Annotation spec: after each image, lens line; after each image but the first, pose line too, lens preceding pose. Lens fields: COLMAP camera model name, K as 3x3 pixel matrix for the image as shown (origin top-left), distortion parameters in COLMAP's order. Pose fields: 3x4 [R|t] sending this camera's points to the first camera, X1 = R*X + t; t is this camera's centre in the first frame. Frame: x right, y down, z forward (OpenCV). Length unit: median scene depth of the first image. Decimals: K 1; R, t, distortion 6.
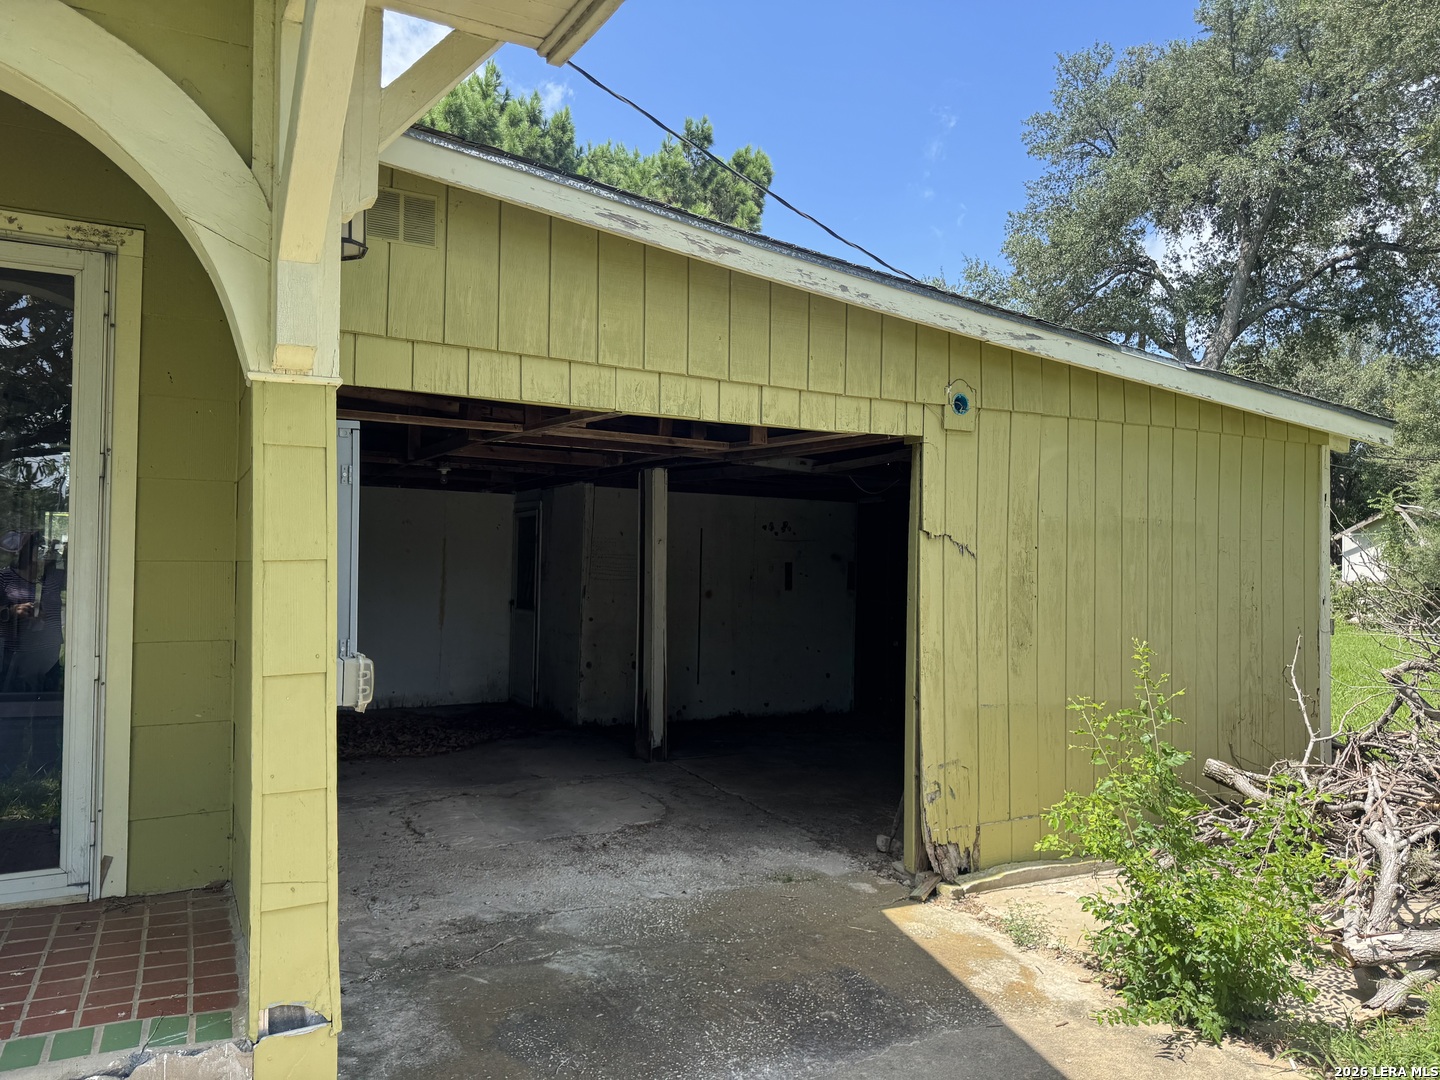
lens RADIAL K [[1045.2, 0, 719.5], [0, 1045.2, 541.2], [0, 0, 1]] dist [0.006509, -0.002237]
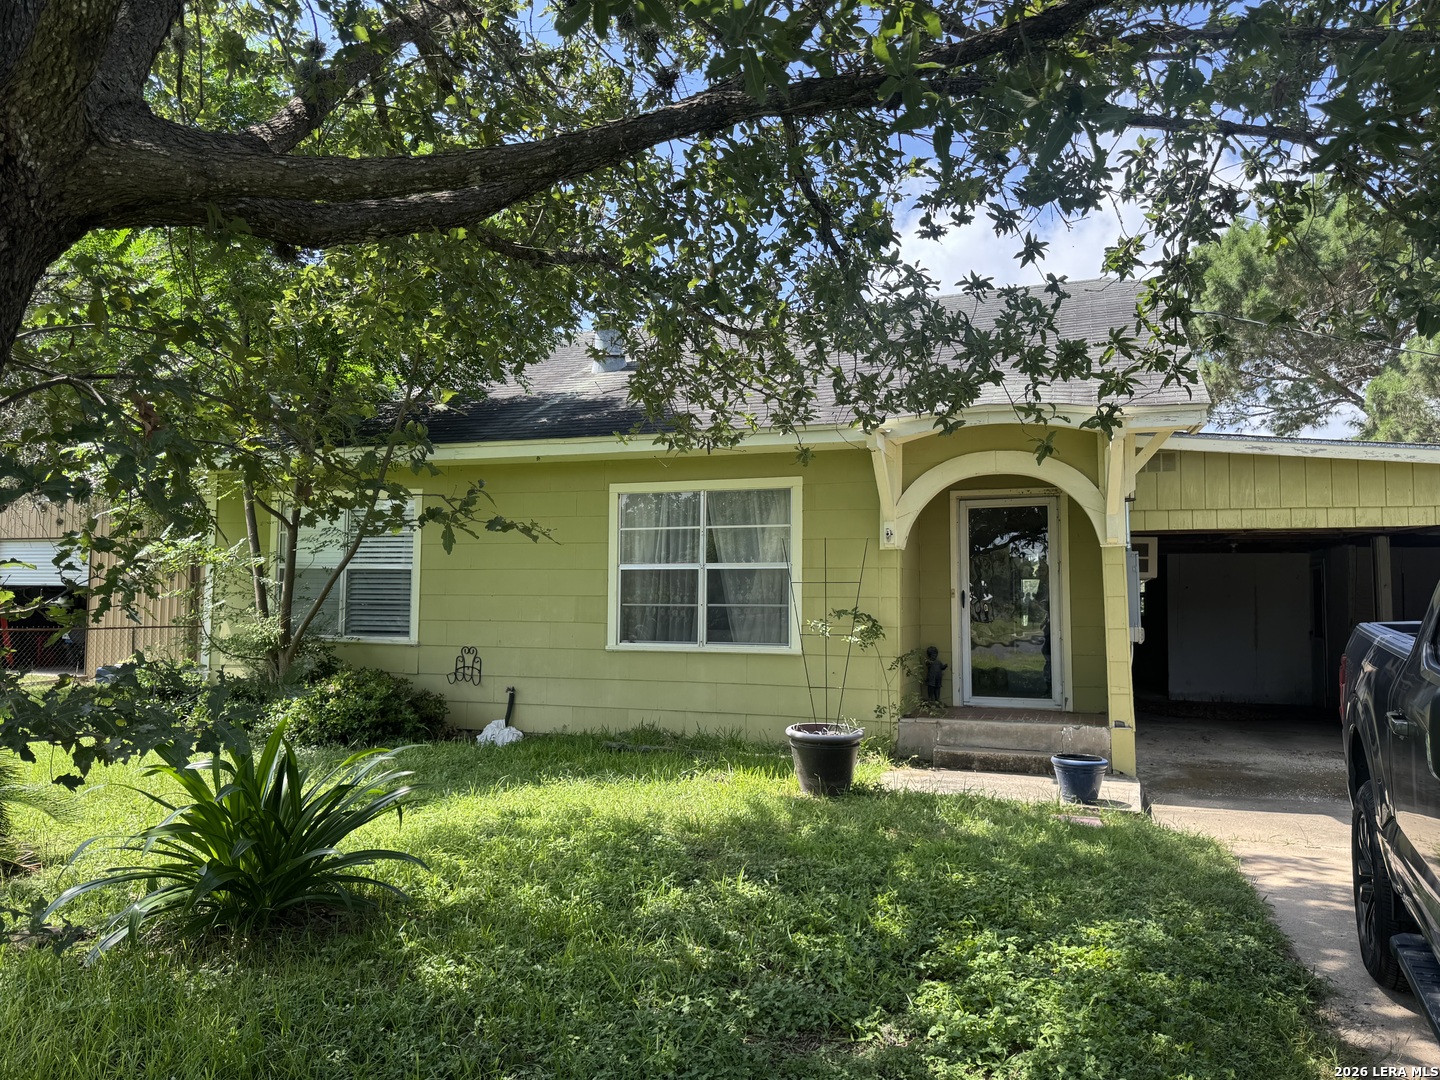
lens RADIAL K [[1045.2, 0, 718.9], [0, 1045.2, 537.1], [0, 0, 1]] dist [0.006509, -0.002237]
pose [[0.691010, -0.062615, -0.720128, 0.718441], [0.024605, 0.997701, -0.063141, 0.005299], [0.722426, 0.025912, 0.690963, -1.416022]]
